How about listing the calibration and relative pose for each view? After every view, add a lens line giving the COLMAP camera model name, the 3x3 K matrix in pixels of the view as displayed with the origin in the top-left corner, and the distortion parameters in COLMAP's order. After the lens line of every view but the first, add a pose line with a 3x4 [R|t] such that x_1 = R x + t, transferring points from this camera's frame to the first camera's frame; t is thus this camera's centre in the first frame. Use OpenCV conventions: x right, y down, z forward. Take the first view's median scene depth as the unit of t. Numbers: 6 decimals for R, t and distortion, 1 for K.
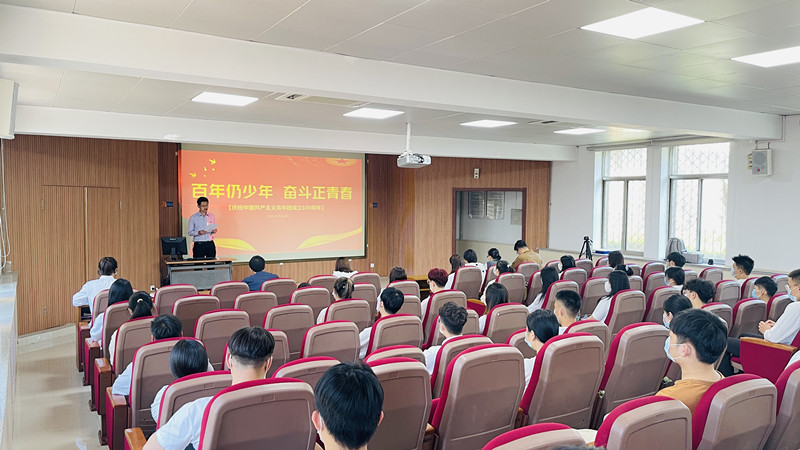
lens RADIAL K [[597.2, 0, 402.1], [0, 597.2, 226.6], [0, 0, 1]] dist [0.044713, -0.008138]
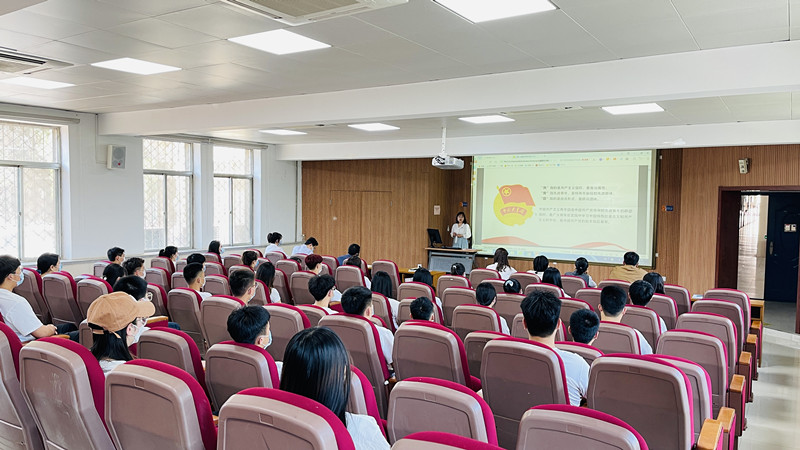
lens RADIAL K [[597.2, 0, 402.9], [0, 597.2, 224.4], [0, 0, 1]] dist [0.044713, -0.008138]
pose [[0.430614, 0.037011, -0.901777, 0.631125], [-0.053125, 0.998466, 0.015611, -0.007542], [0.900971, 0.041185, 0.431919, 0.314282]]
